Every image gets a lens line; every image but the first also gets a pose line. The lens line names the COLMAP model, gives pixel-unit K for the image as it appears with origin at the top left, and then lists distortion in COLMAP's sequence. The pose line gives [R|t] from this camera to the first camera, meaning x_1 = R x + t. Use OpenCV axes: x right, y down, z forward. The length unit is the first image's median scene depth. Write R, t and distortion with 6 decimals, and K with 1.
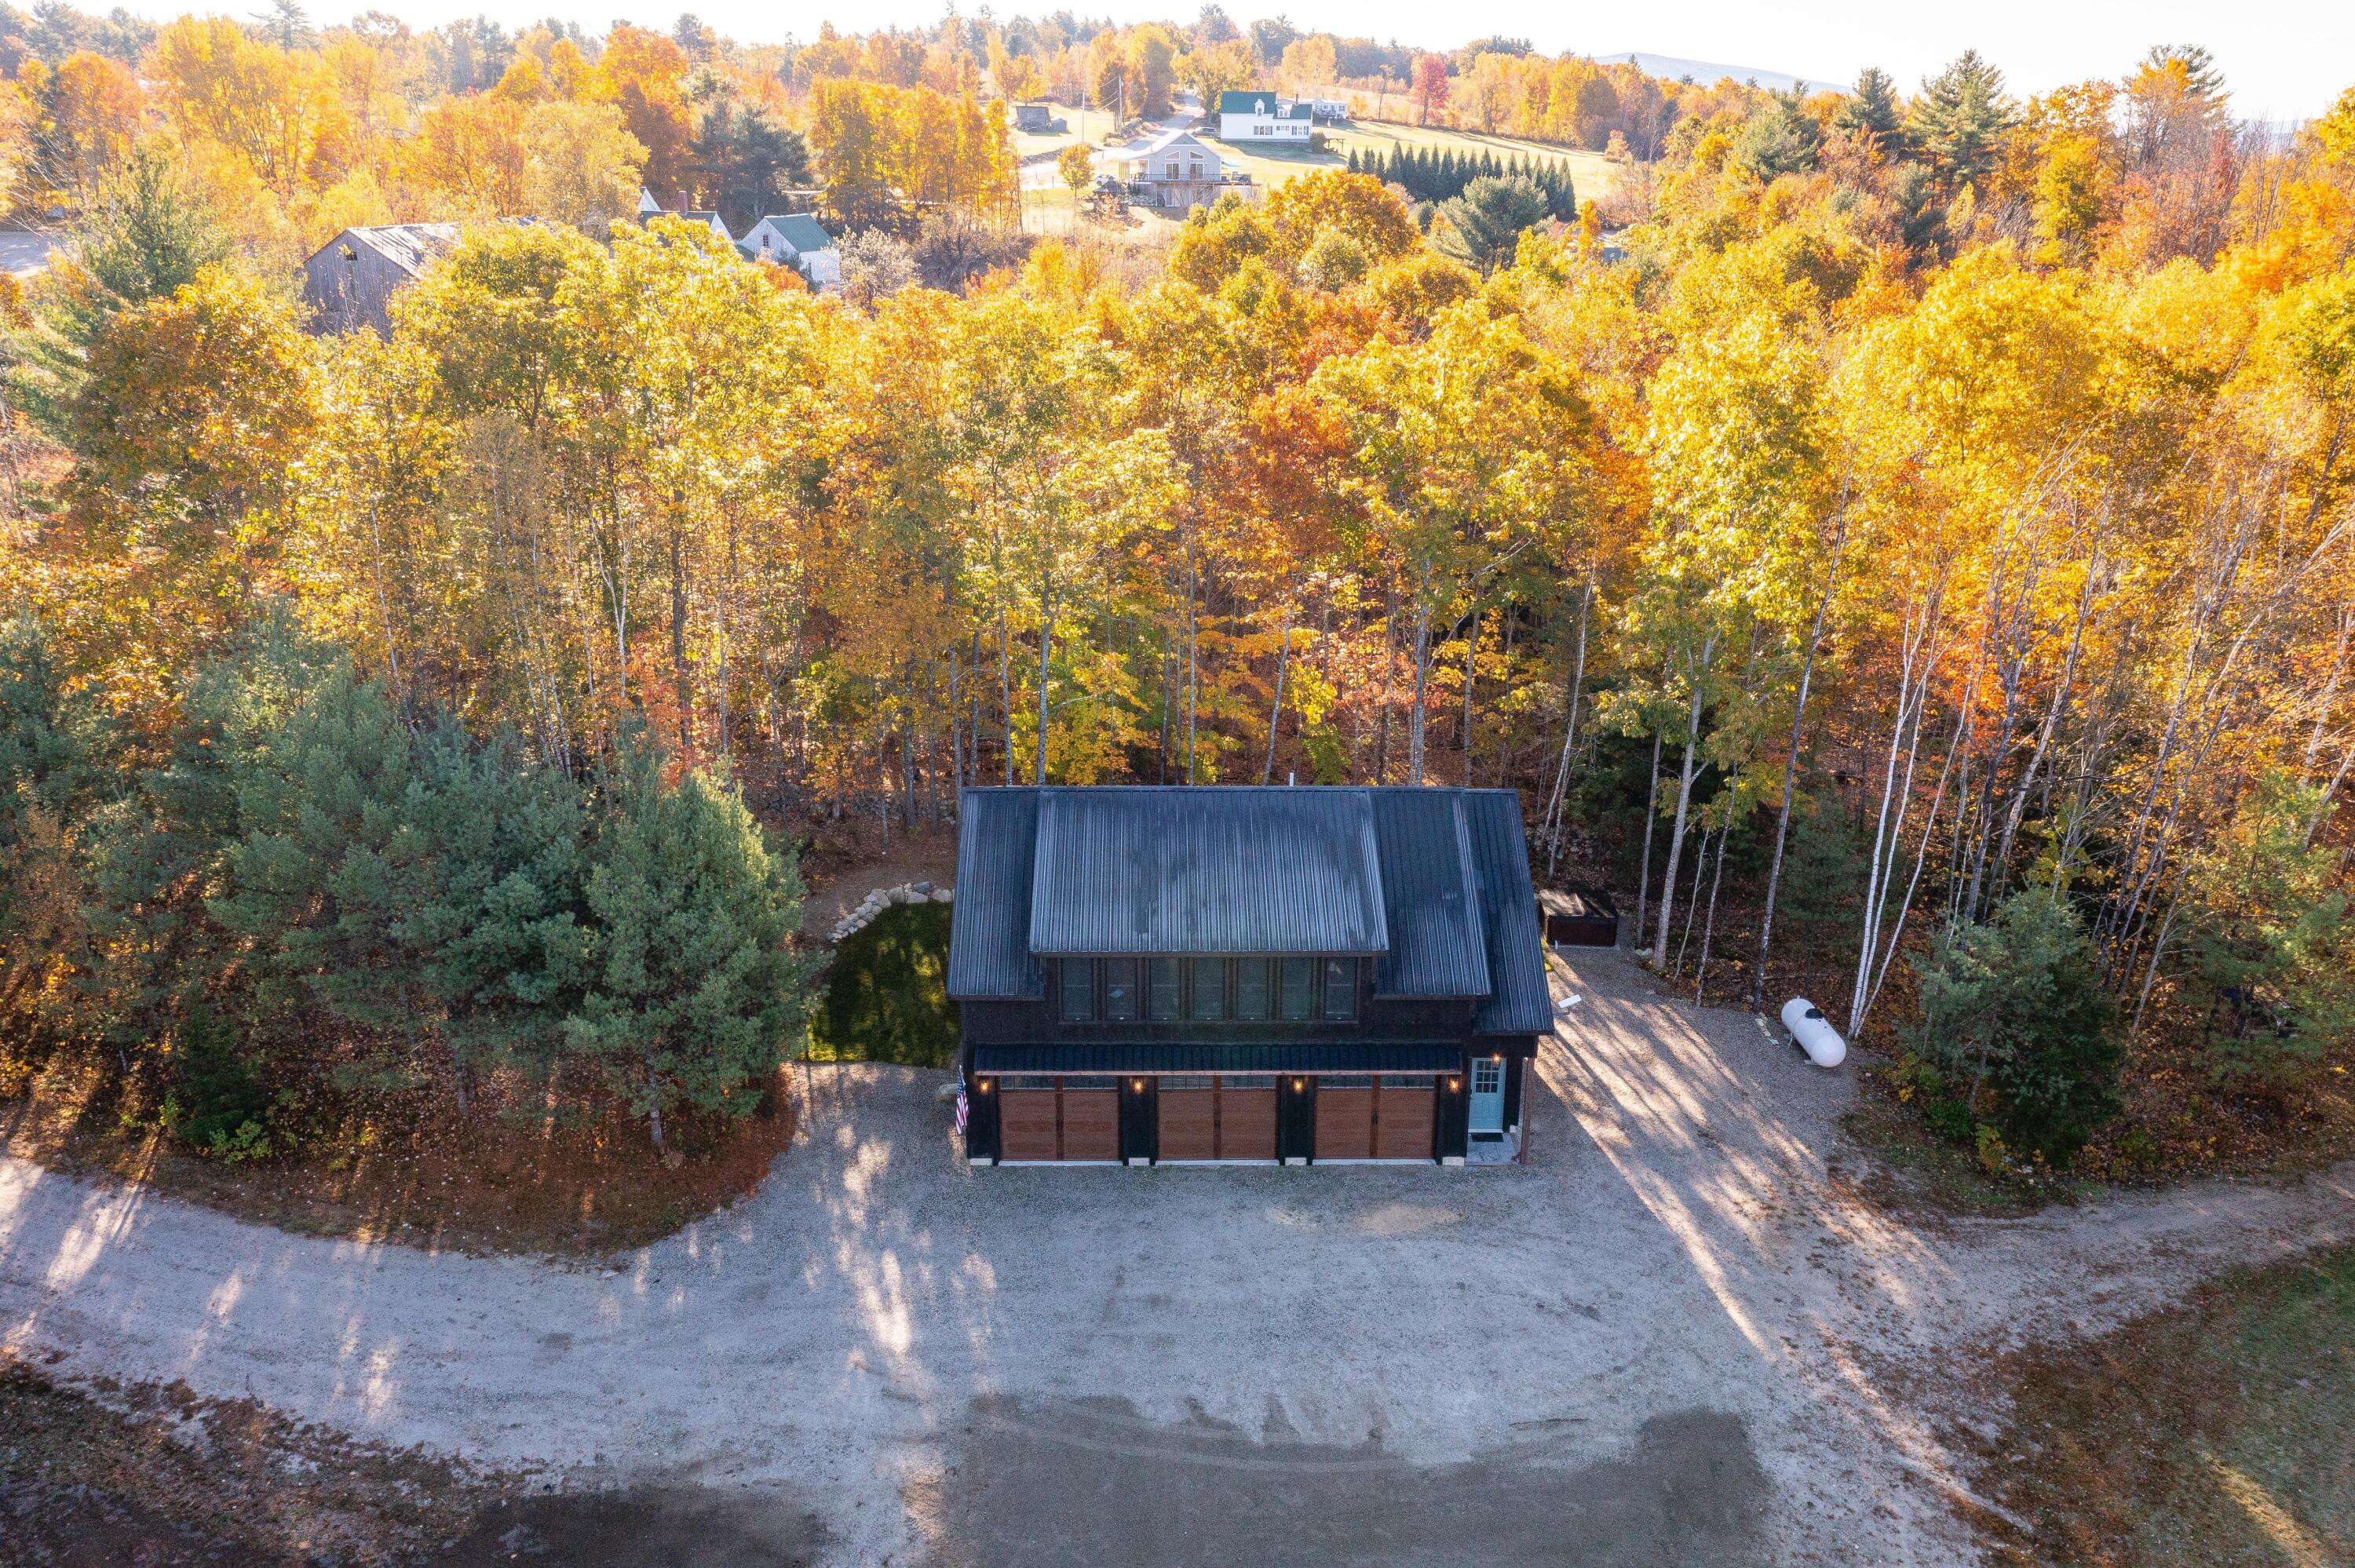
lens RADIAL K [[1845.1, 0, 1177.5], [0, 1845.1, 784.0], [0, 0, 1]] dist [0.005804, 0.010662]
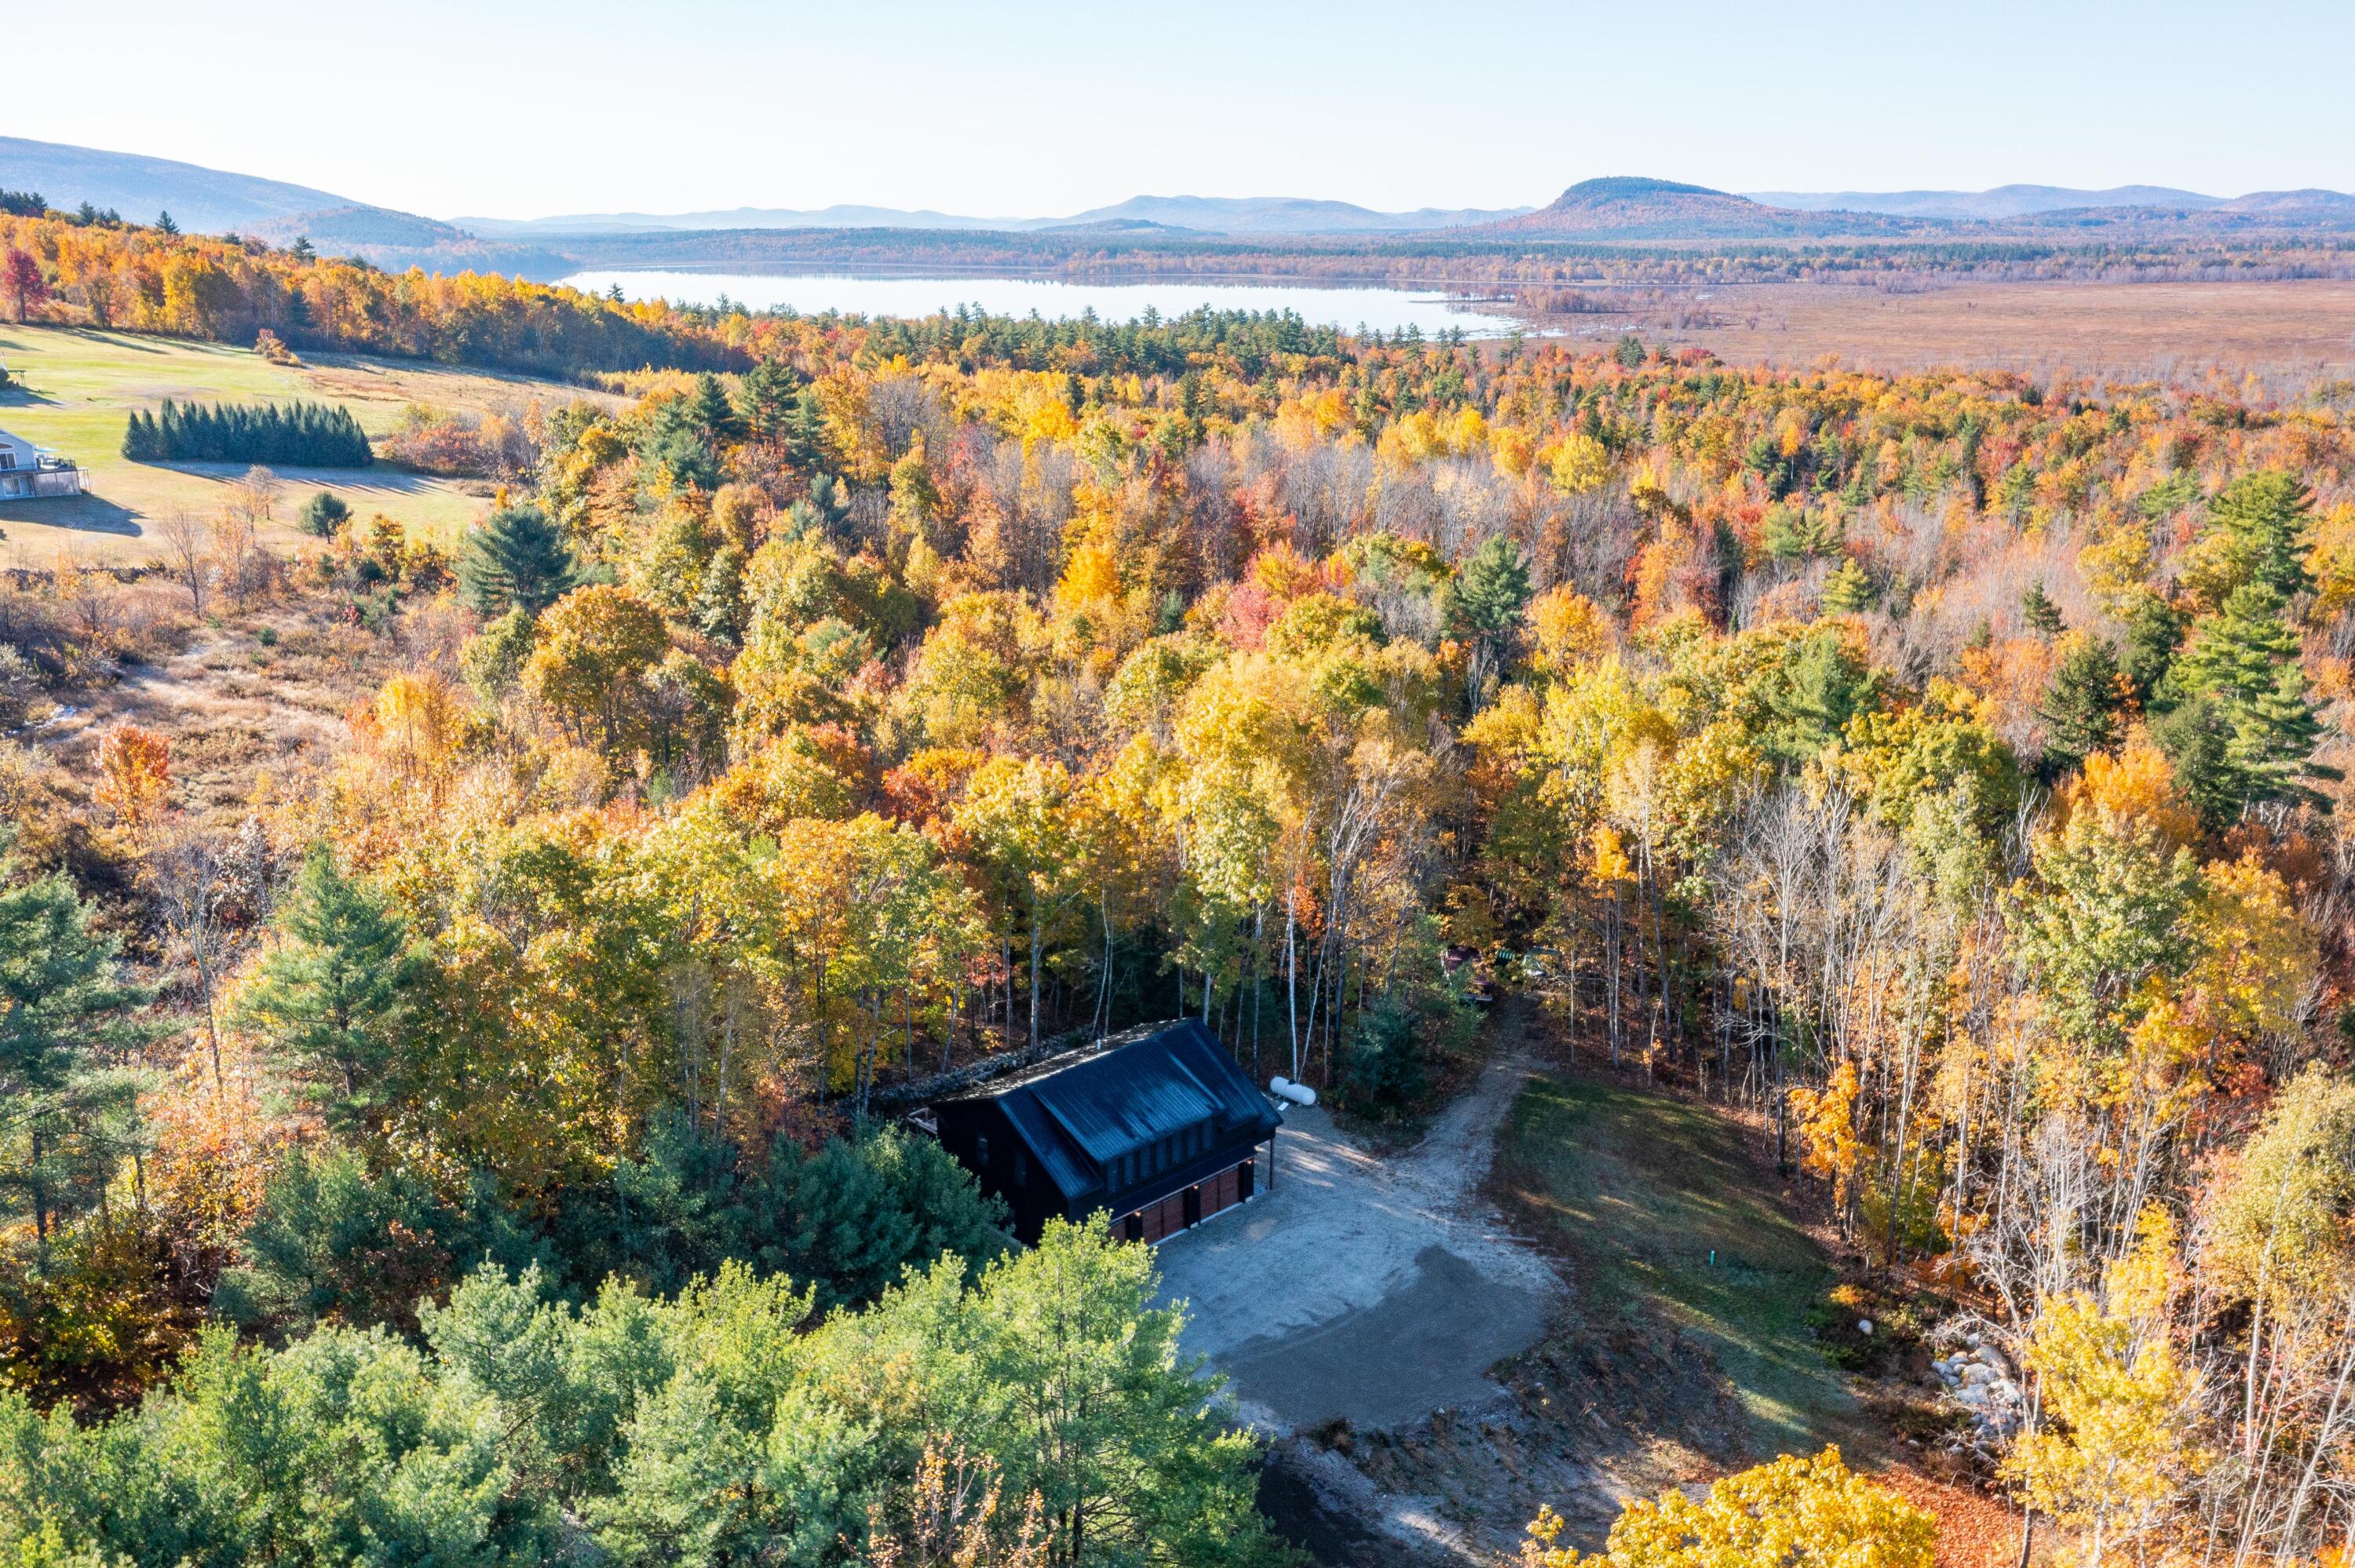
lens RADIAL K [[1865.7, 0, 1177.5], [0, 1865.7, 784.0], [0, 0, 1]] dist [0.008189, 0.016122]
pose [[0.731998, -0.188410, 0.654737, -1.199564], [0.225246, 0.973887, 0.028425, -0.328594], [-0.642996, 0.126670, 0.755322, -0.591353]]
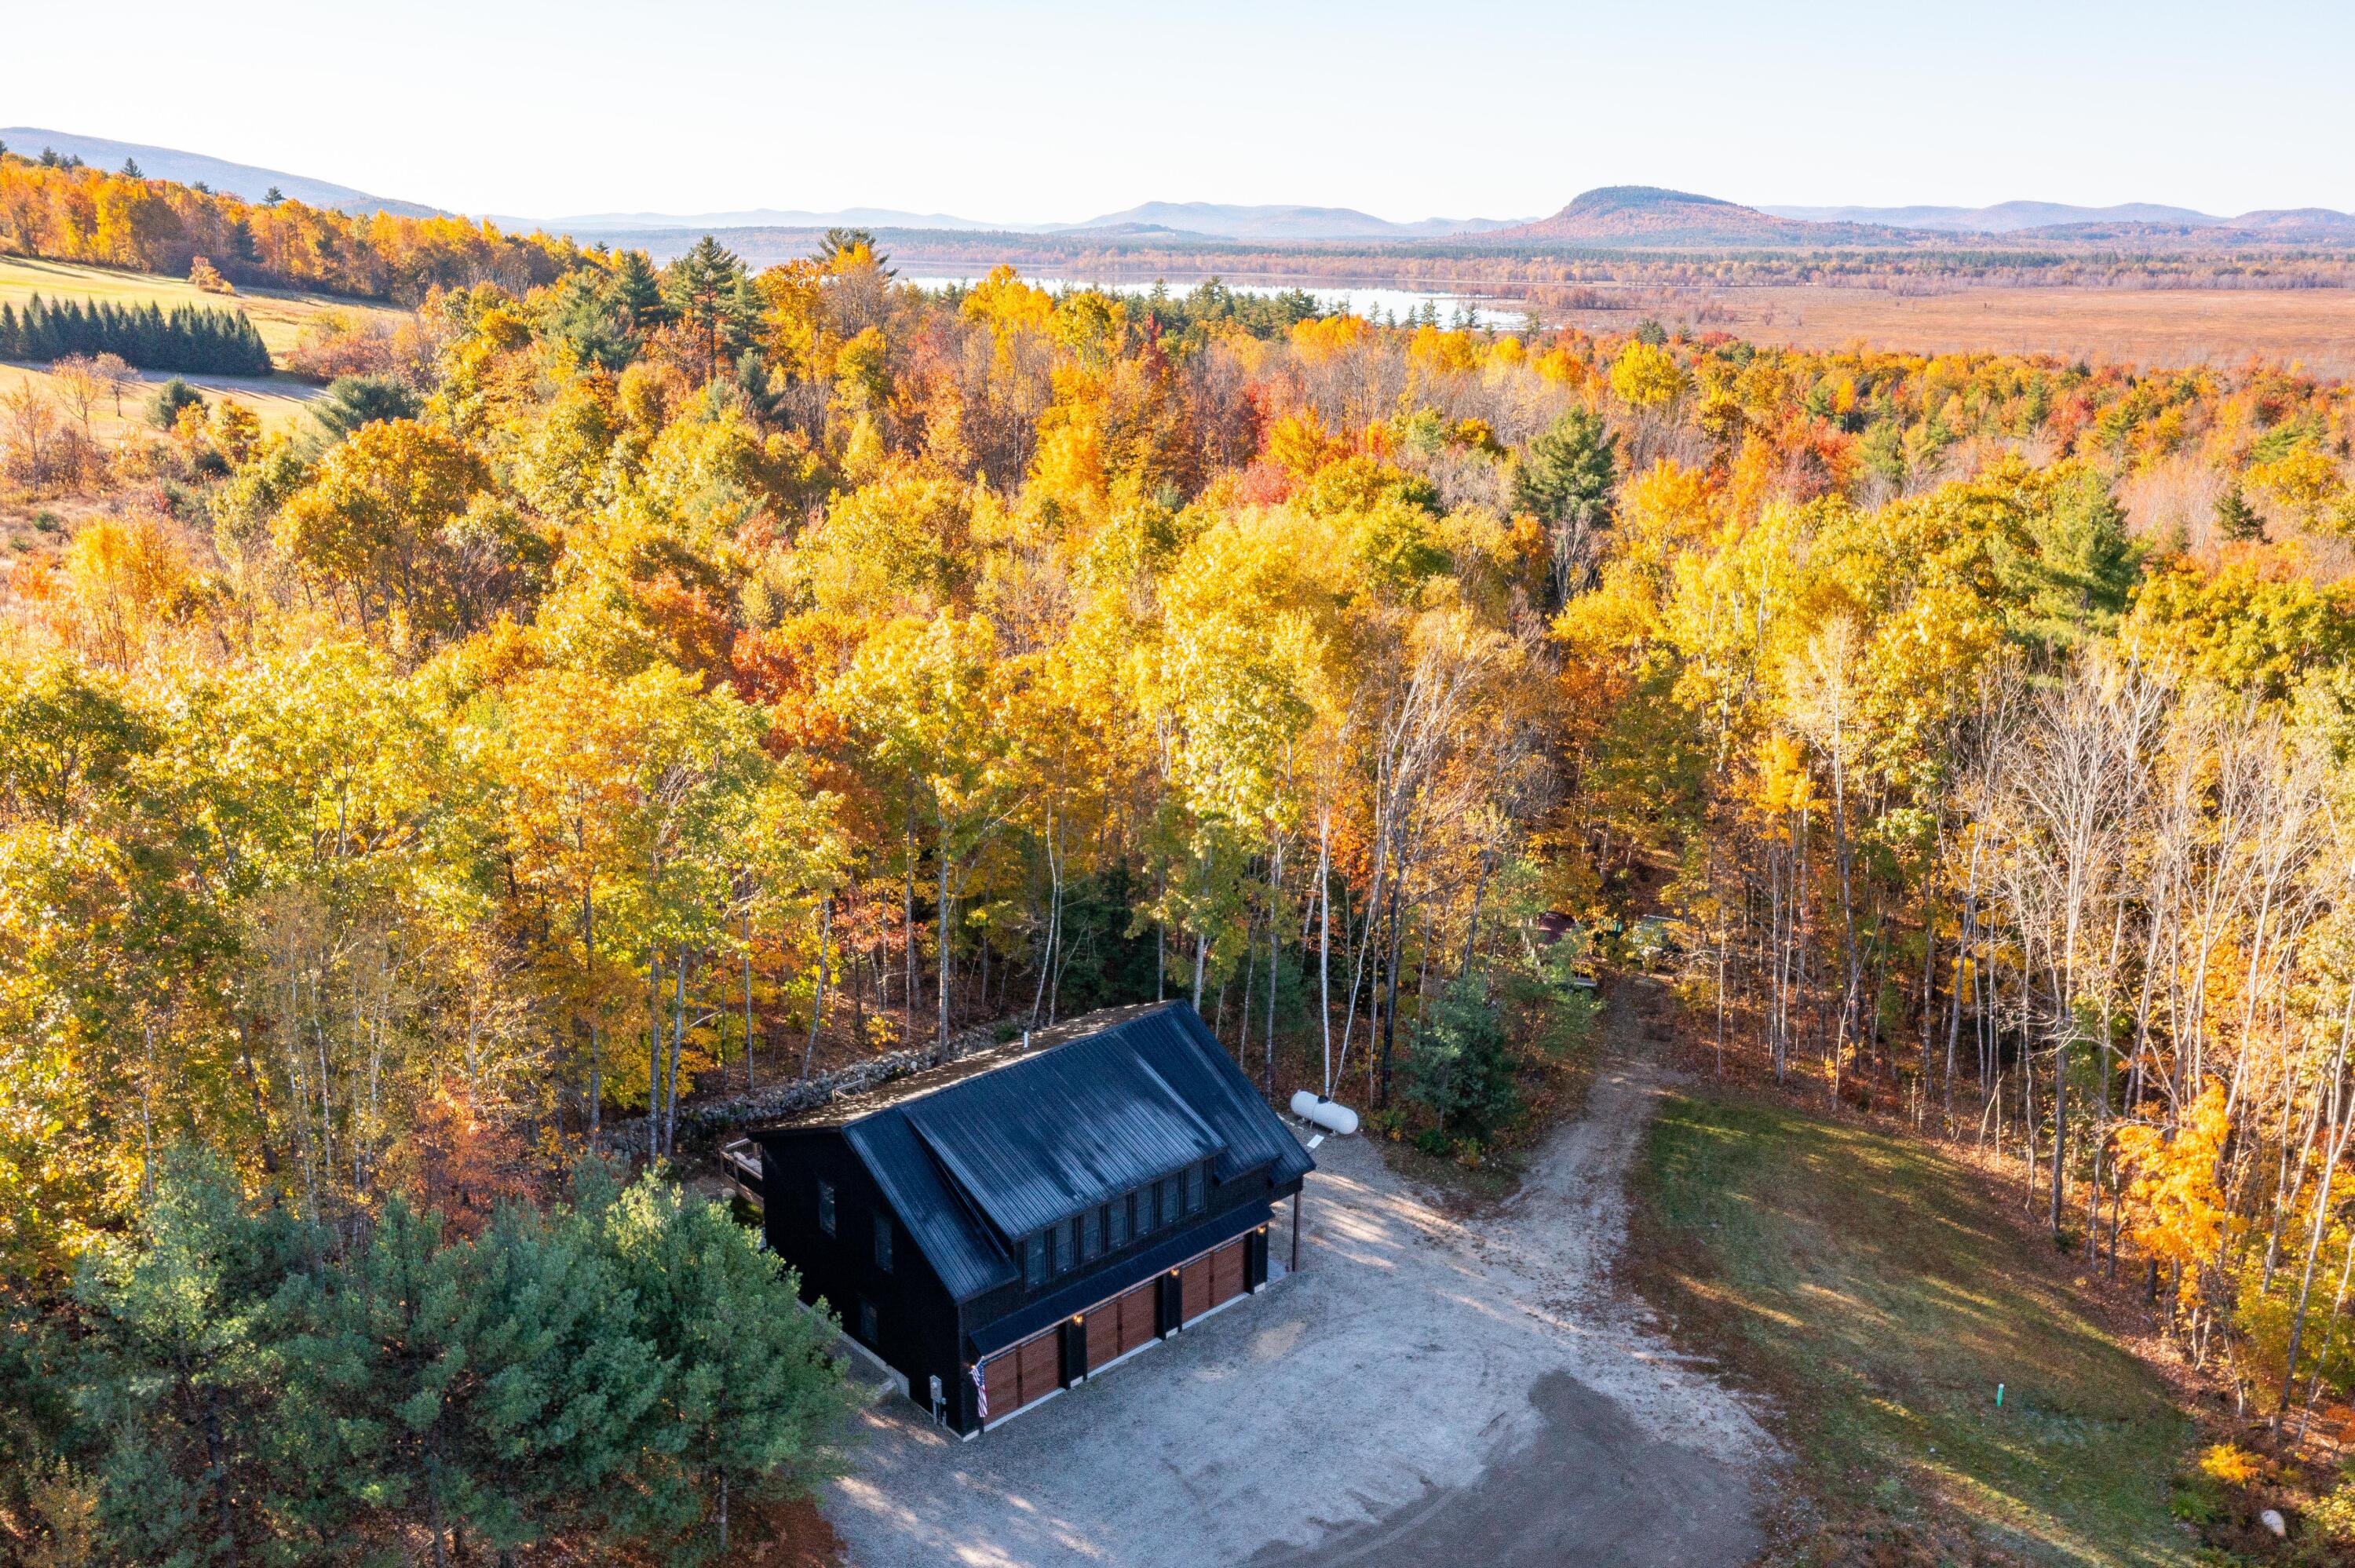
lens RADIAL K [[1865.7, 0, 1177.5], [0, 1865.7, 784.0], [0, 0, 1]] dist [0.008189, 0.016122]
pose [[0.735443, -0.180232, 0.653177, -0.697169], [0.212636, 0.976668, 0.030075, -0.197559], [-0.643357, 0.116770, 0.756608, -0.003866]]
